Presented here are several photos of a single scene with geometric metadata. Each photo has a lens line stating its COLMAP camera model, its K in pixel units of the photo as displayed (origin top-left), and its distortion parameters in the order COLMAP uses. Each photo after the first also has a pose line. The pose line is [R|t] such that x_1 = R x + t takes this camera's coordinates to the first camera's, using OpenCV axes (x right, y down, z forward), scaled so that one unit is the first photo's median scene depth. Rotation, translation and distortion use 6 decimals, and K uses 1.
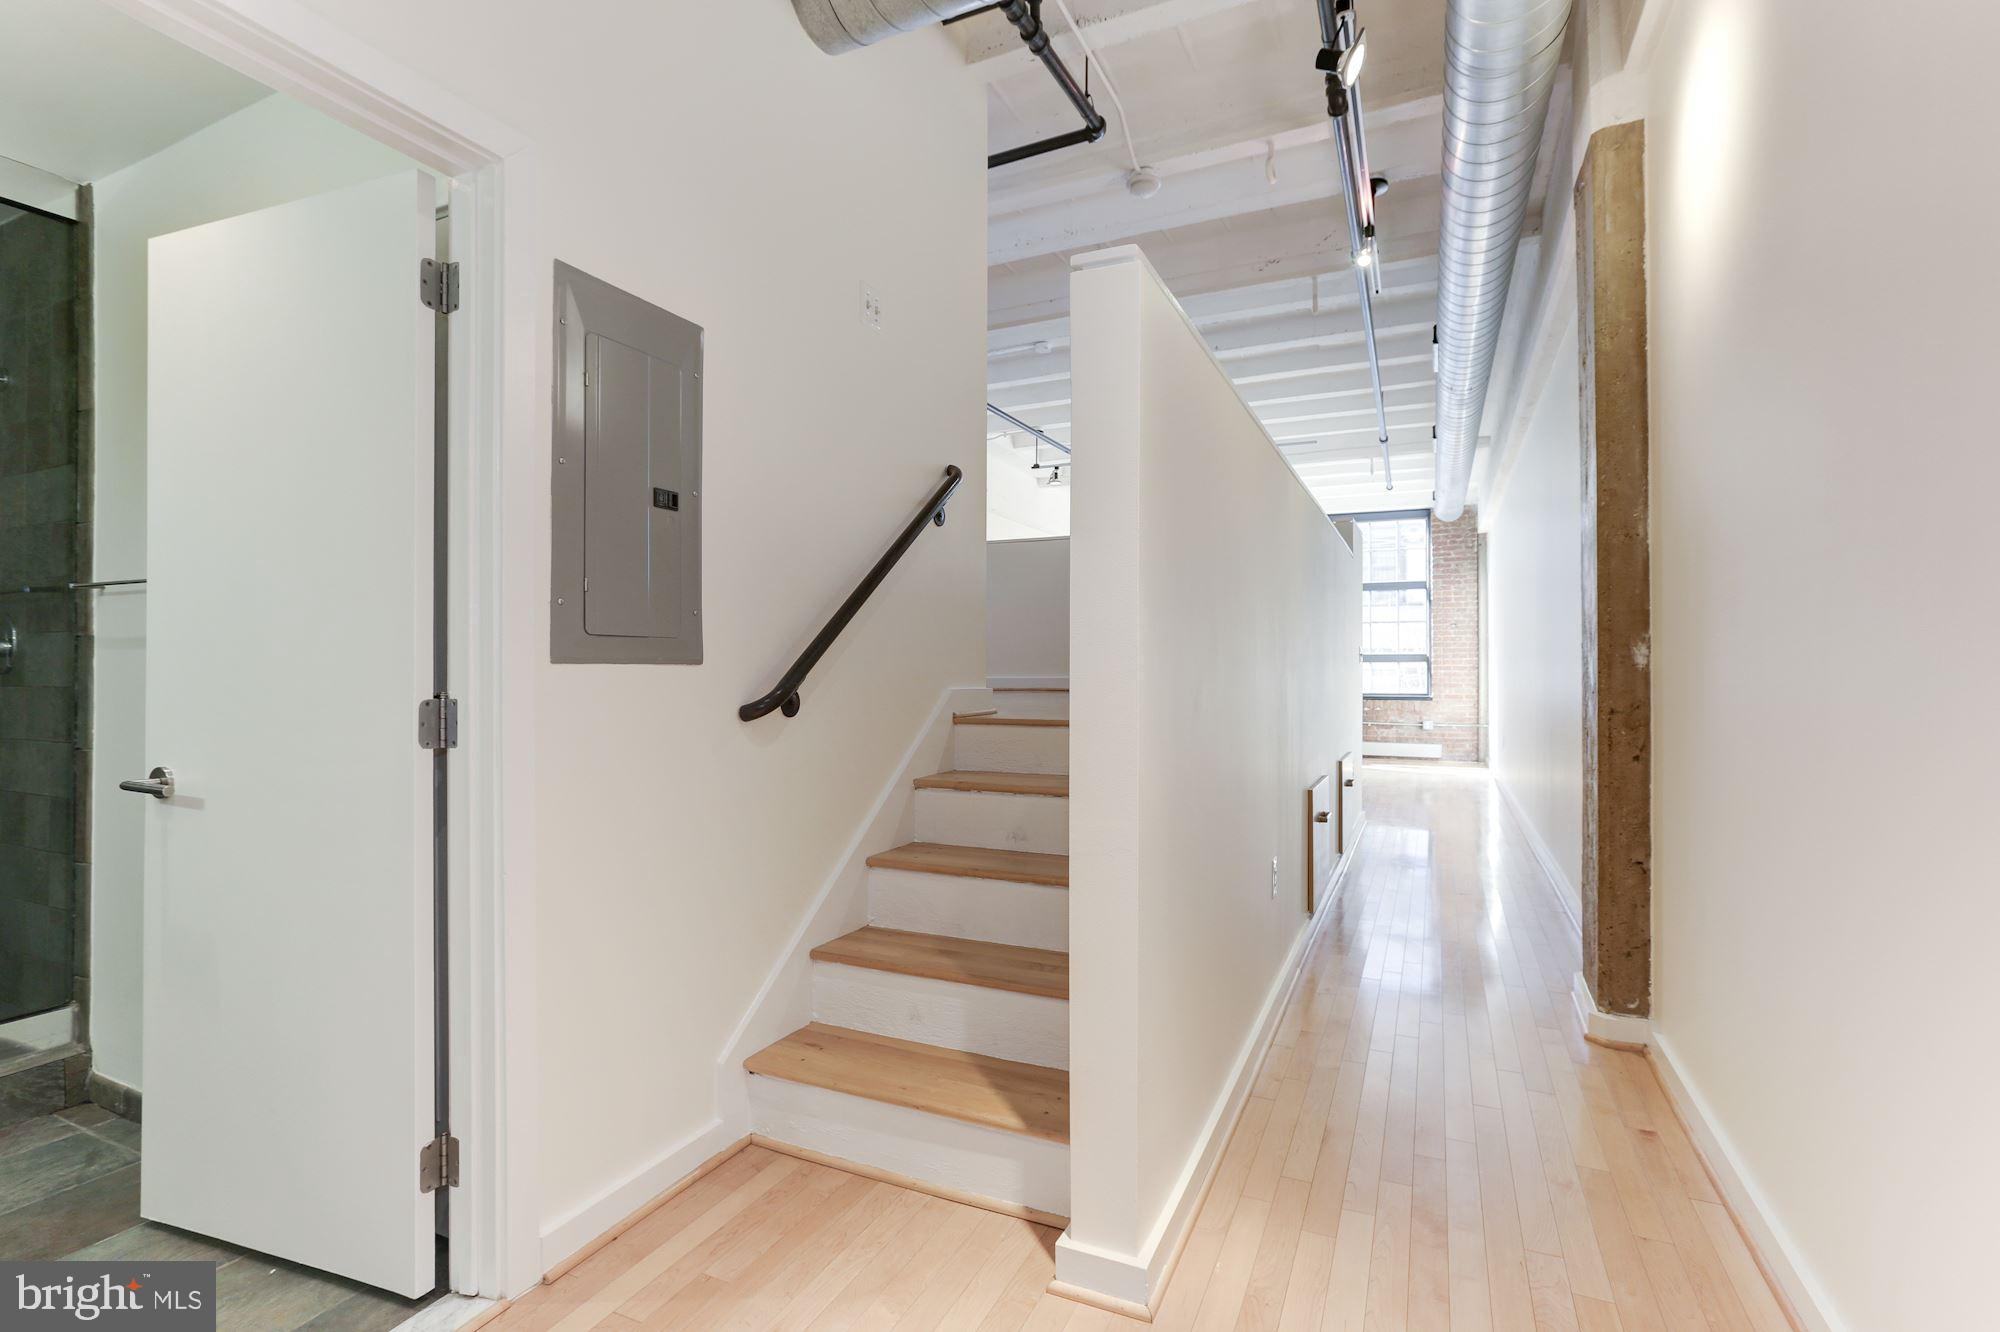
lens RADIAL K [[907.0, 0, 1017.7], [0, 907.0, 662.5], [0, 0, 1]] dist [-0.028952, 0.014710]
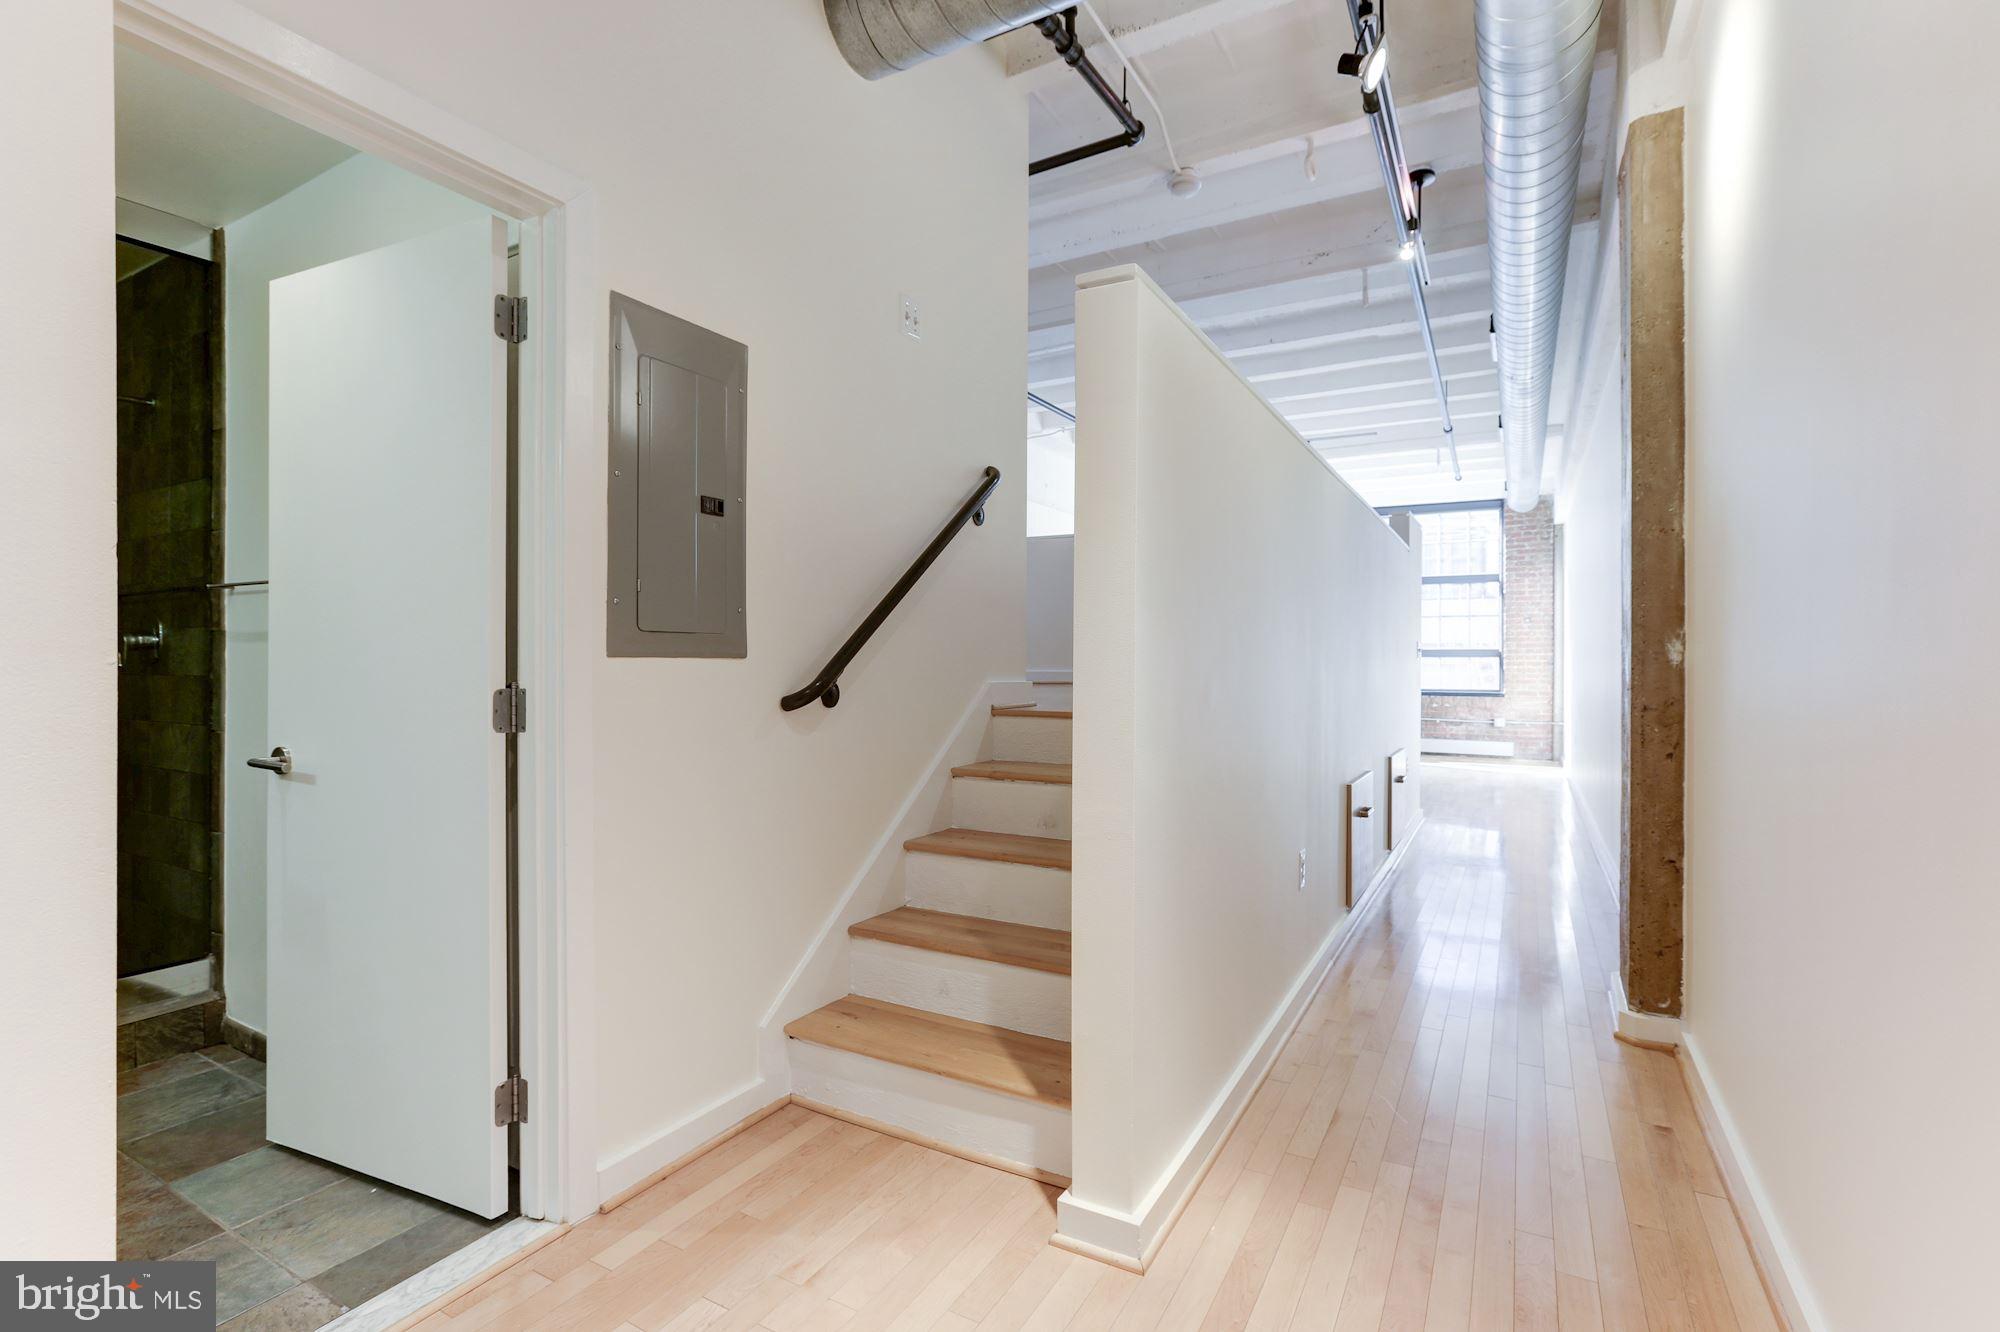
lens RADIAL K [[915.7, 0, 1015.8], [0, 915.7, 662.5], [0, 0, 1]] dist [-0.037648, 0.022568]
pose [[0.996710, 0.003866, -0.080957, 0.050206], [-0.003282, 0.999968, 0.007351, -0.001251], [0.080983, -0.007061, 0.996690, -0.050422]]
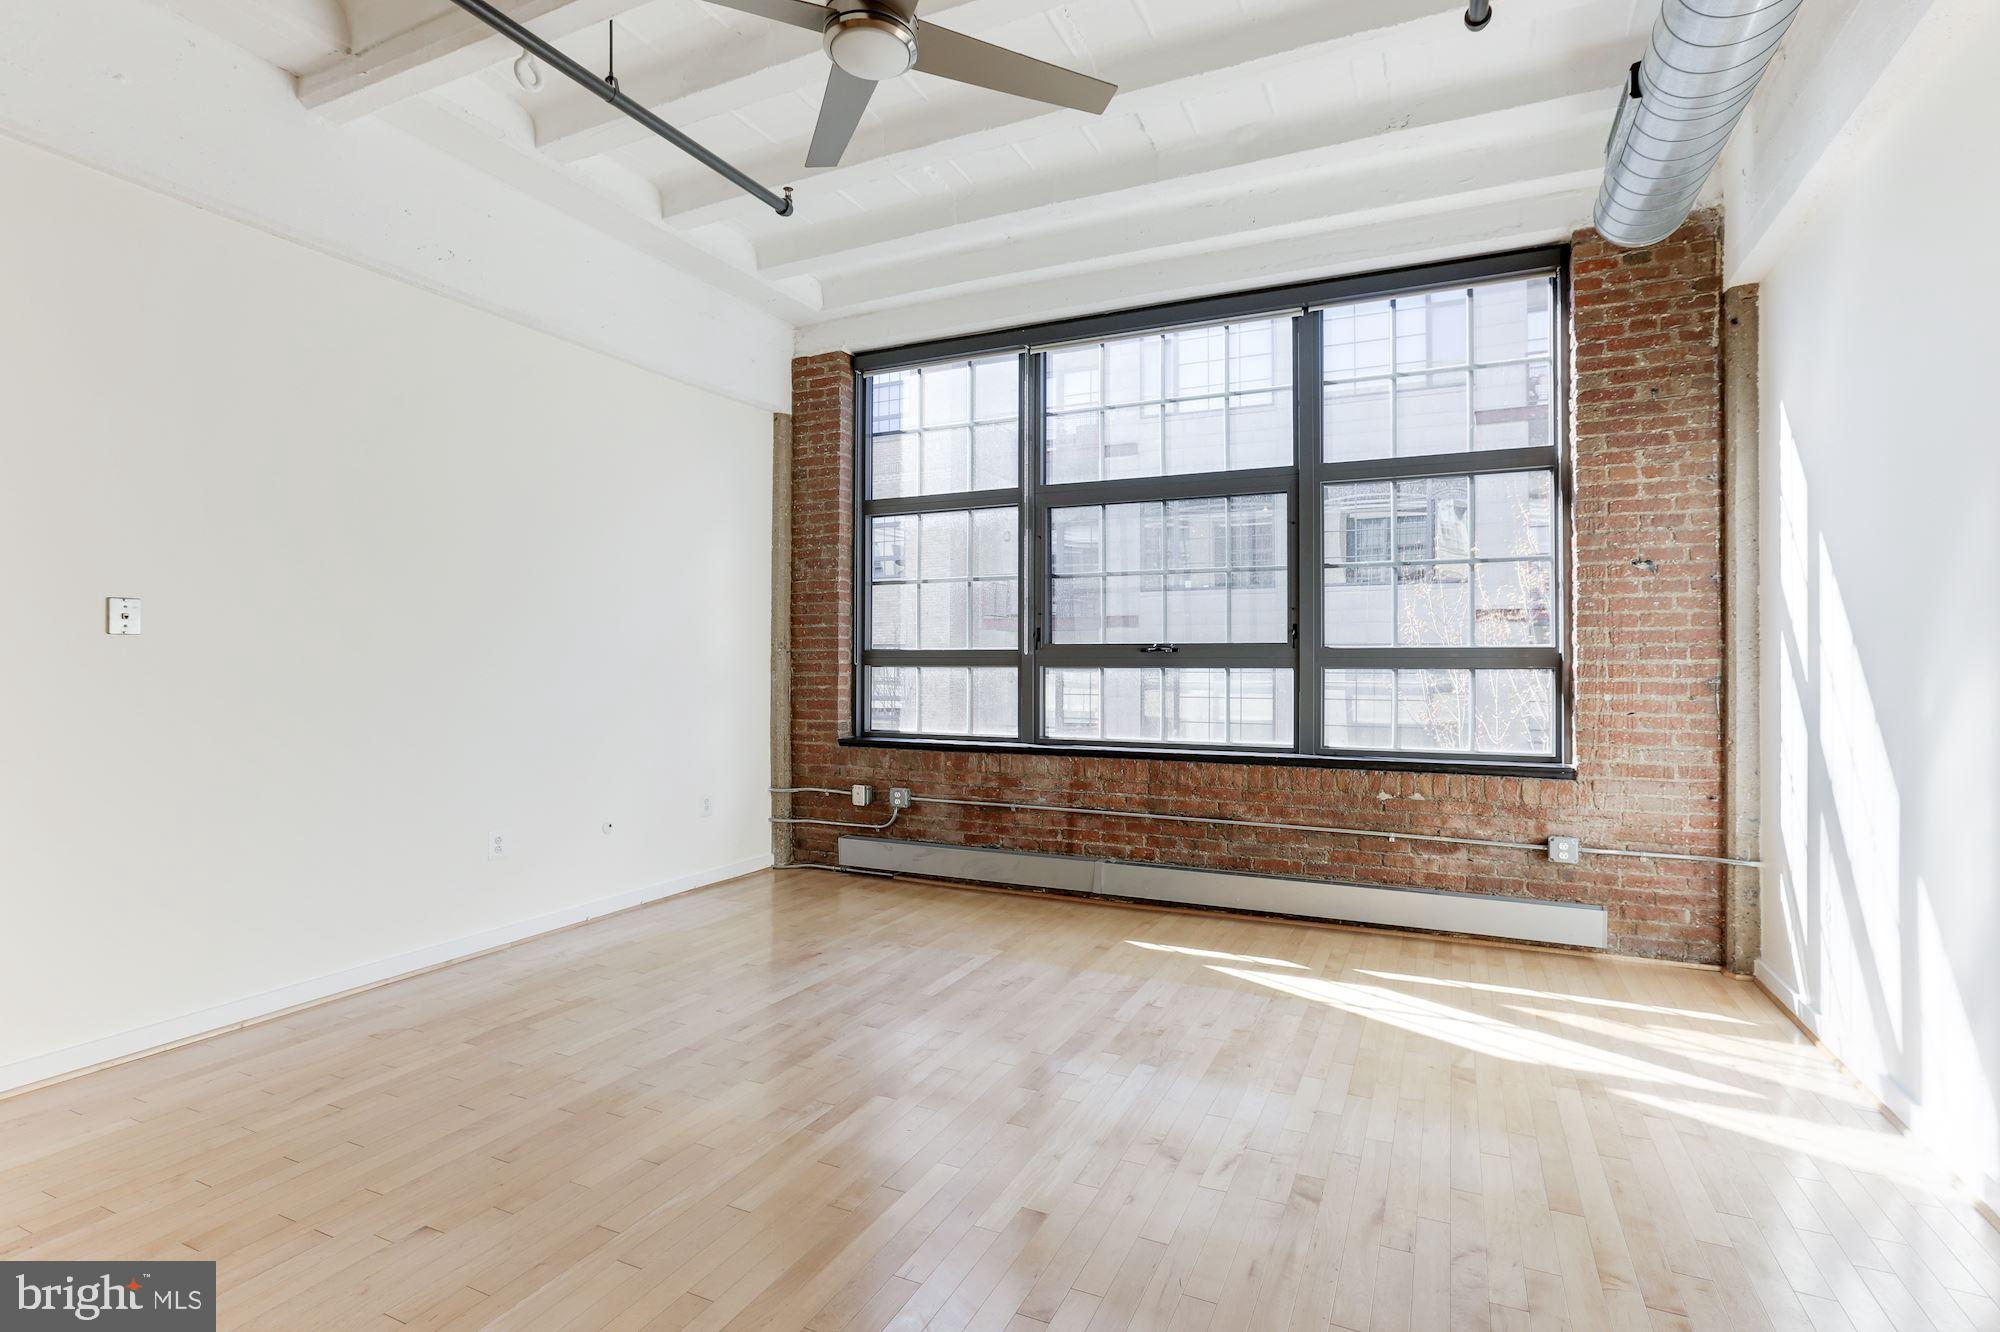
lens RADIAL K [[905.2, 0, 958.8], [0, 905.2, 659.0], [0, 0, 1]] dist [-0.035613, 0.023476]
pose [[0.999988, 0.002905, -0.003935, 0.745974], [-0.002901, 0.999995, 0.001127, -0.015414], [0.003939, -0.001115, 0.999992, 2.202574]]
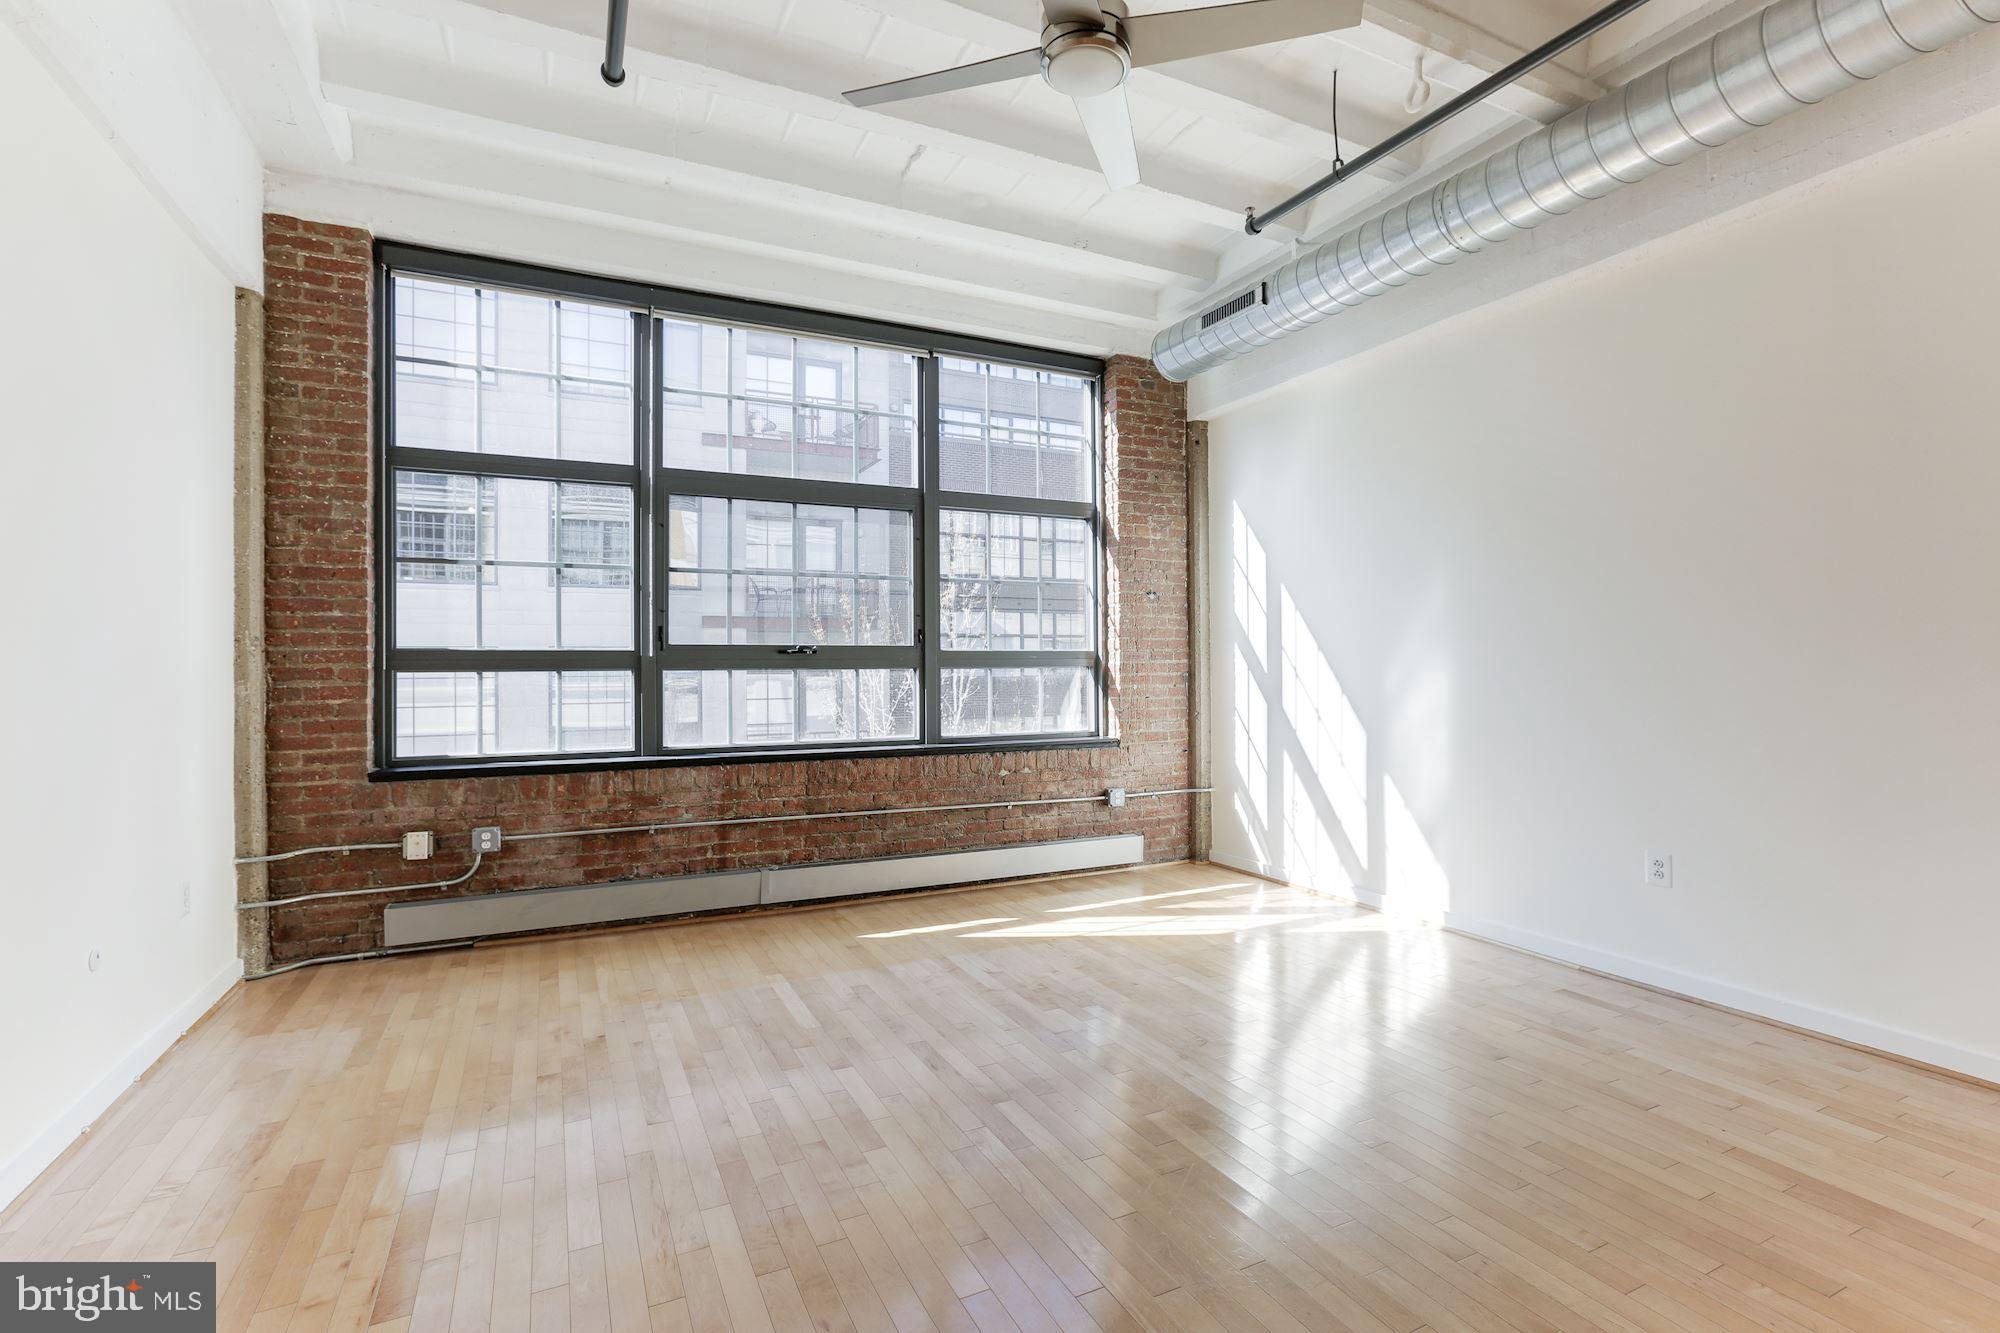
lens RADIAL K [[884.4, 0, 1068.8], [0, 884.4, 660.9], [0, 0, 1]] dist [-0.037863, 0.020322]
pose [[0.639992, 0.001289, 0.768380, 0.244670], [0.000321, 0.999998, -0.001944, -0.011152], [-0.768381, 0.001491, 0.639991, 2.414249]]
